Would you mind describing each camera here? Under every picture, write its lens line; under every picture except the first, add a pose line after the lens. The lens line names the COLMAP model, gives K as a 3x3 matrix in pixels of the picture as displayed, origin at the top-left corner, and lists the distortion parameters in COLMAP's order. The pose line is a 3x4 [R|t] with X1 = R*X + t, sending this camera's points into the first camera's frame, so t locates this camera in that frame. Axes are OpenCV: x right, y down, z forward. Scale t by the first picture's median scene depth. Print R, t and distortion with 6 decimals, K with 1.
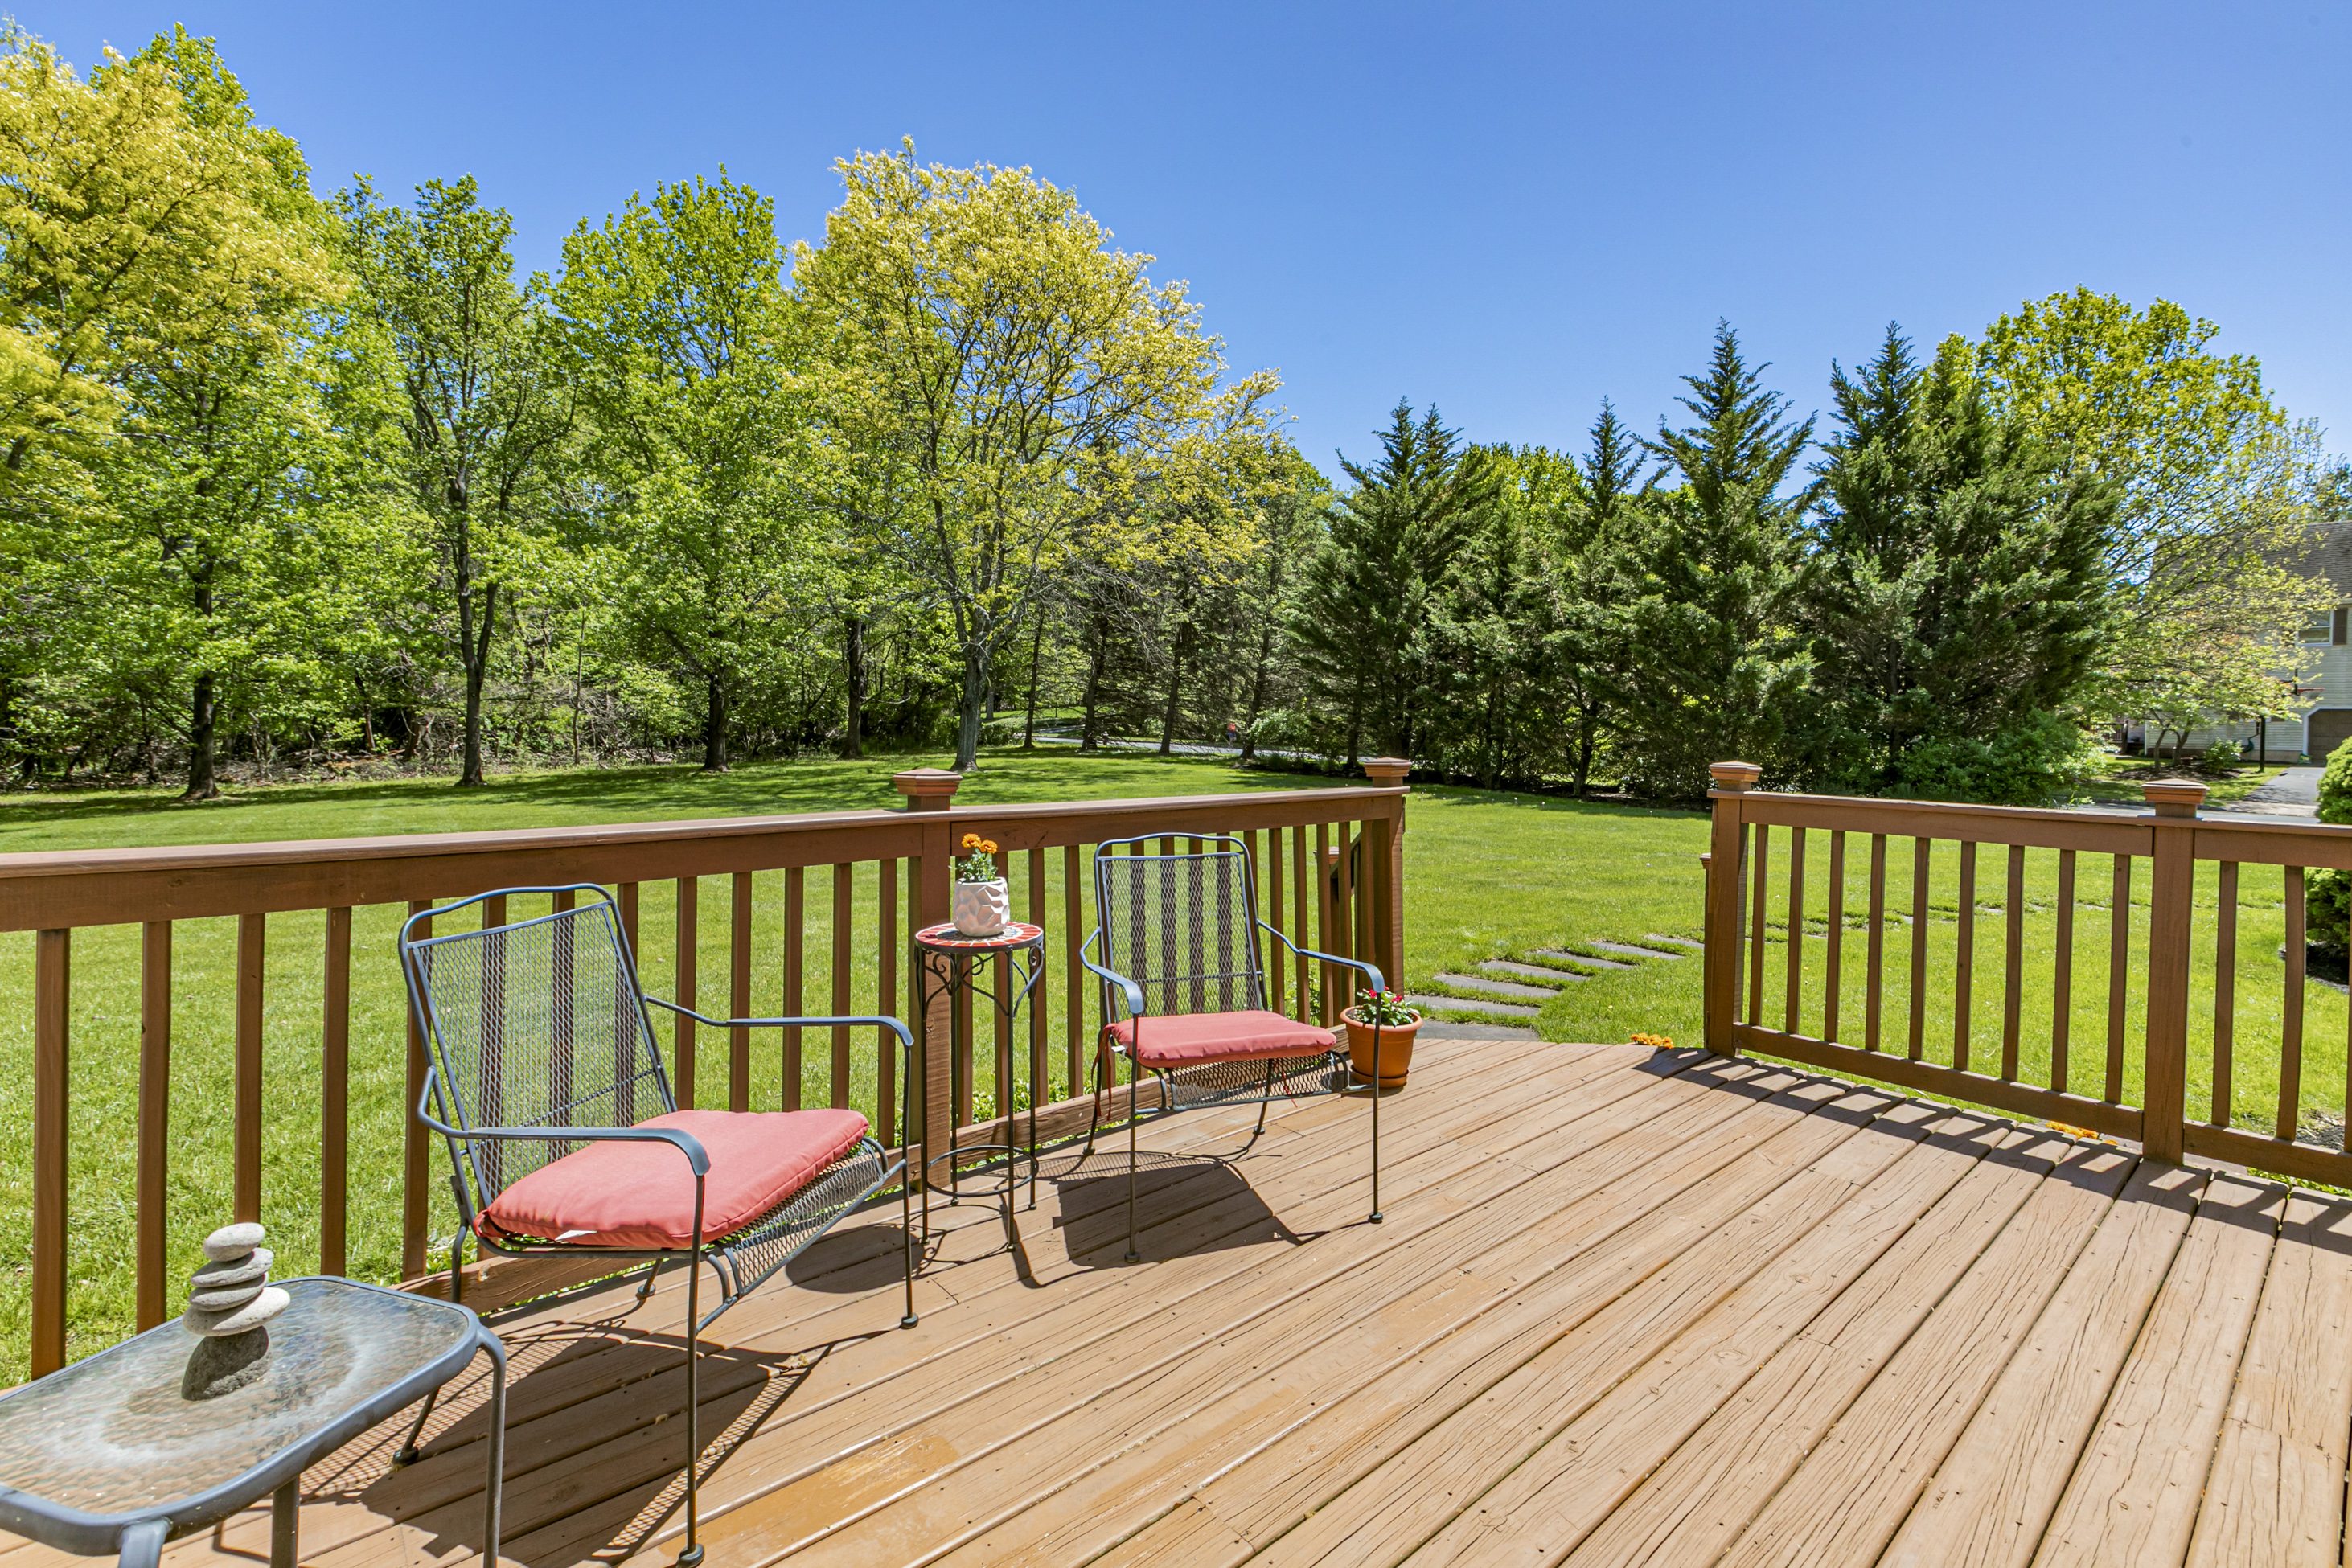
lens RADIAL K [[1067.5, 0, 1191.7], [0, 1067.5, 720.7], [0, 0, 1]] dist [0.023040, 0.000240]
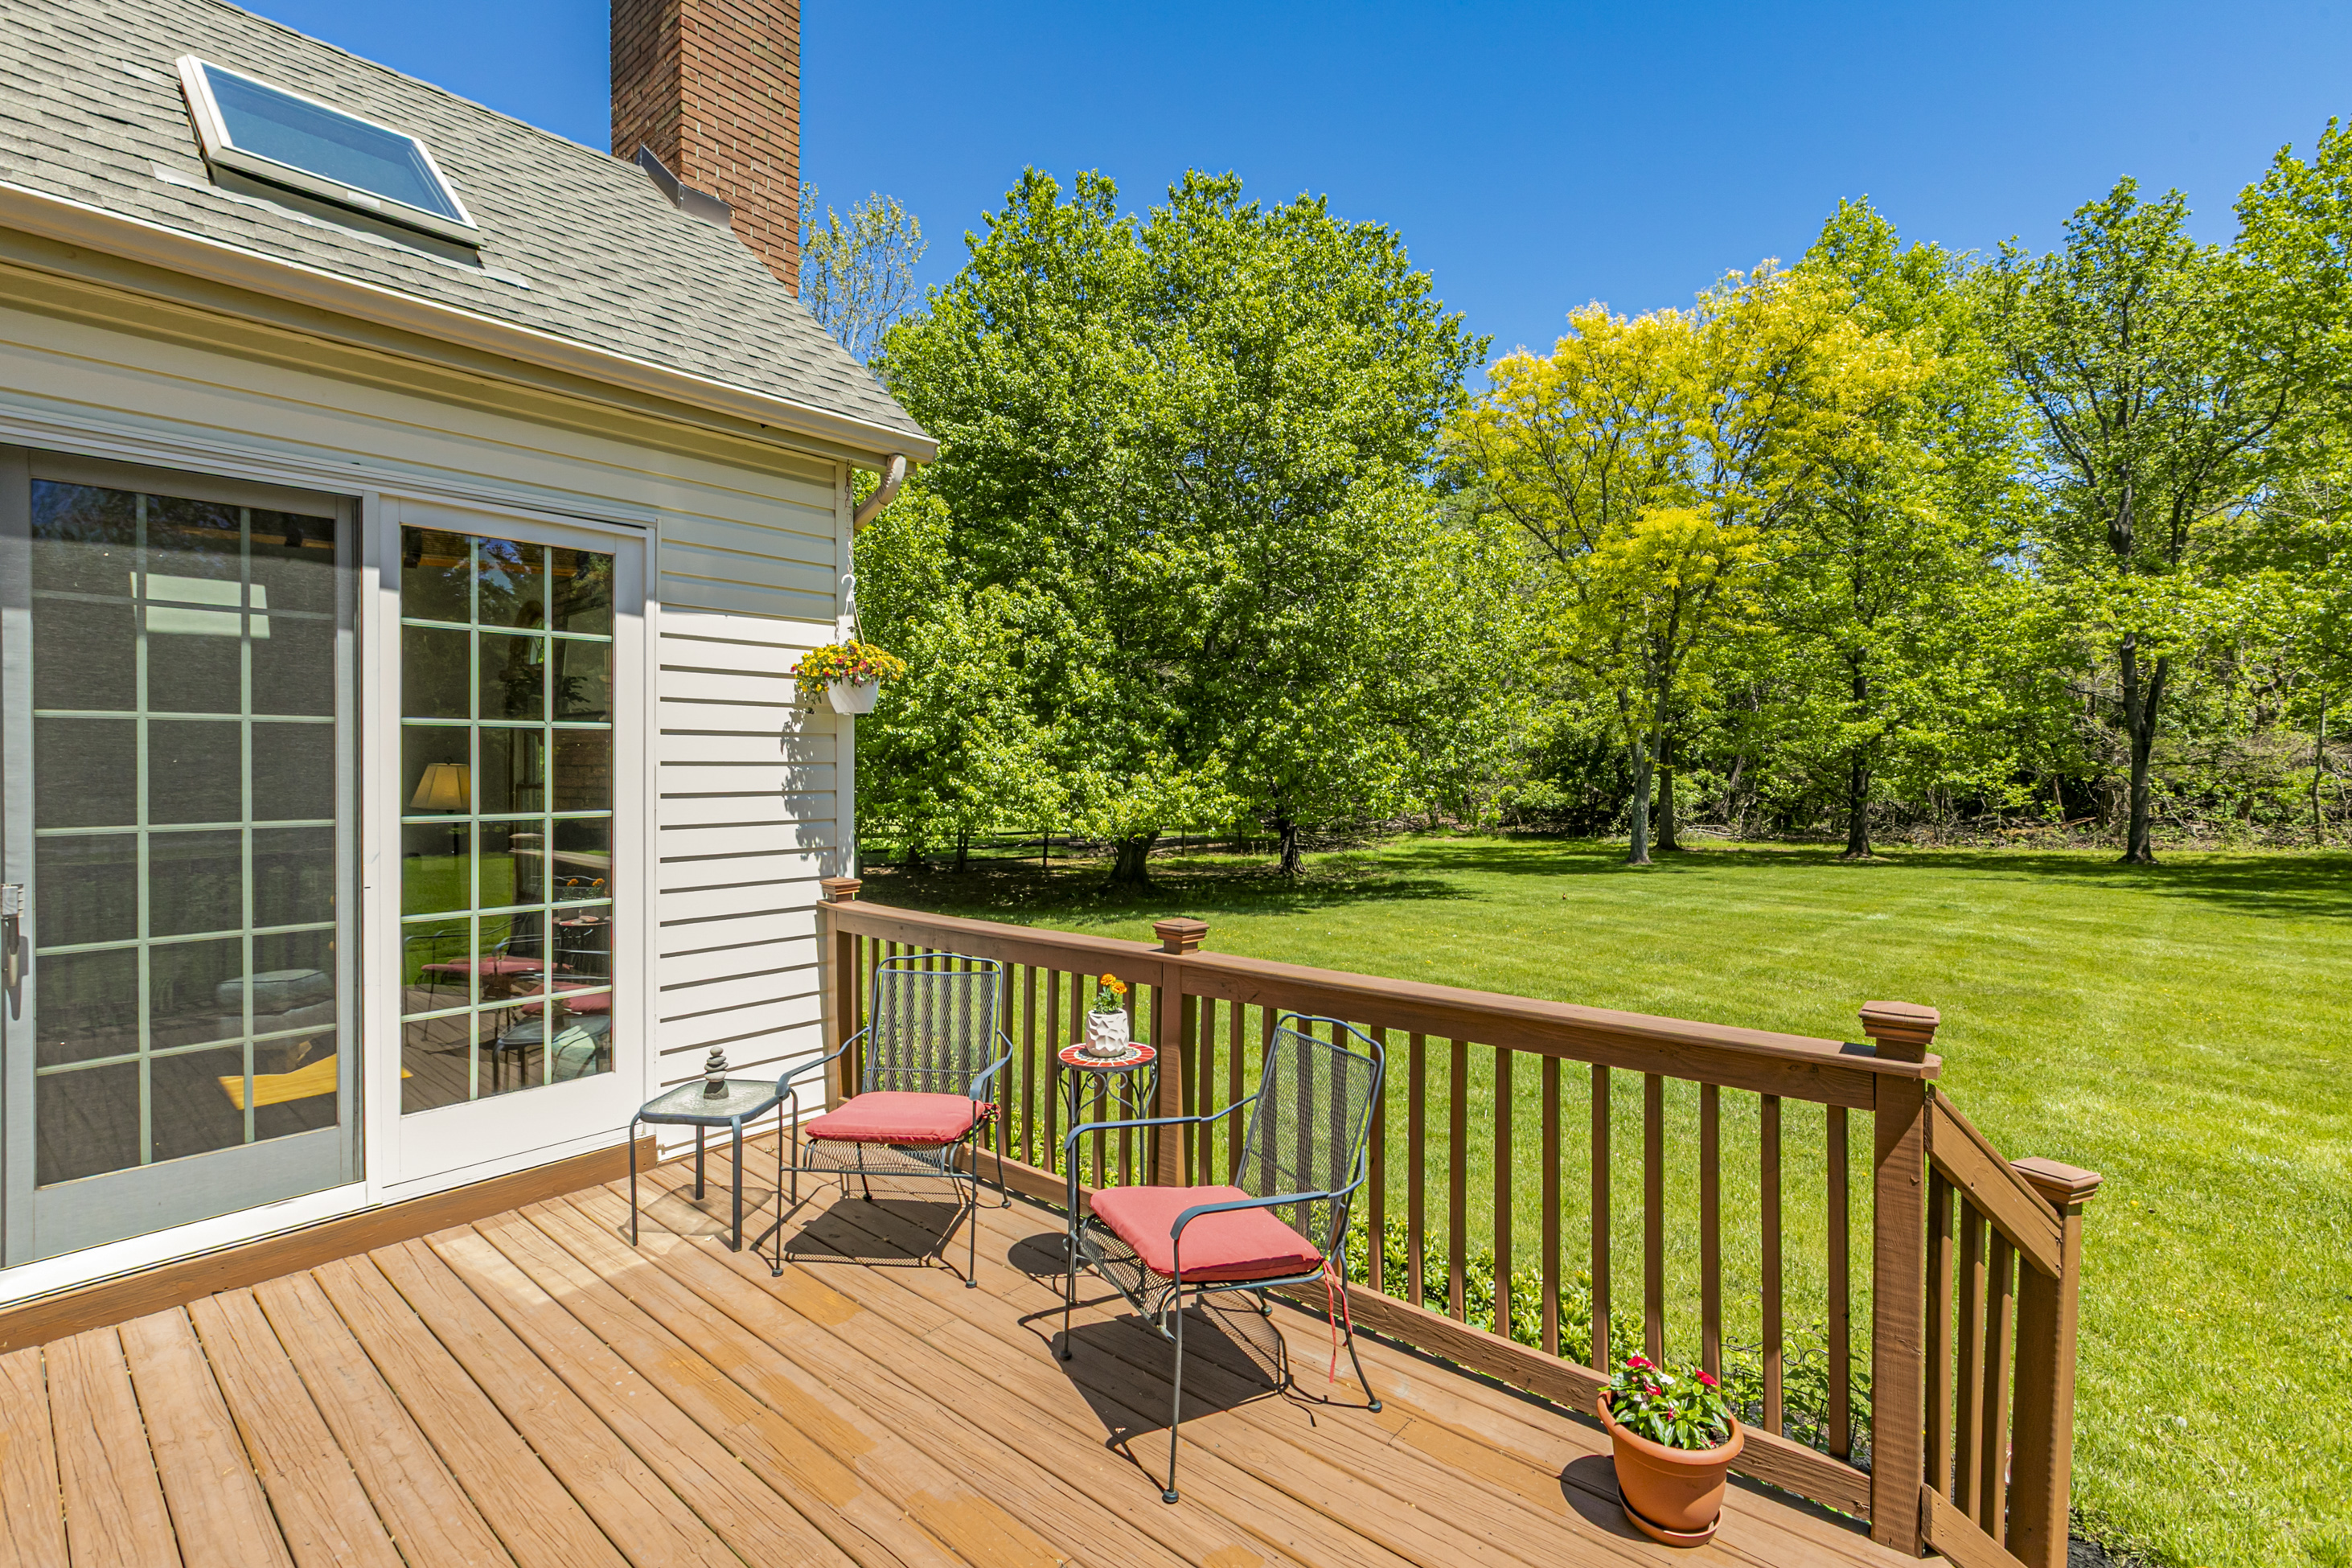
lens RADIAL K [[1067.5, 0, 1171.3], [0, 1067.5, 784.8], [0, 0, 1]] dist [0.023040, 0.000240]
pose [[0.149895, 0.006007, -0.988684, 0.123584], [0.002785, 0.999975, 0.006498, -0.015164], [0.988698, -0.003727, 0.149874, 0.102585]]
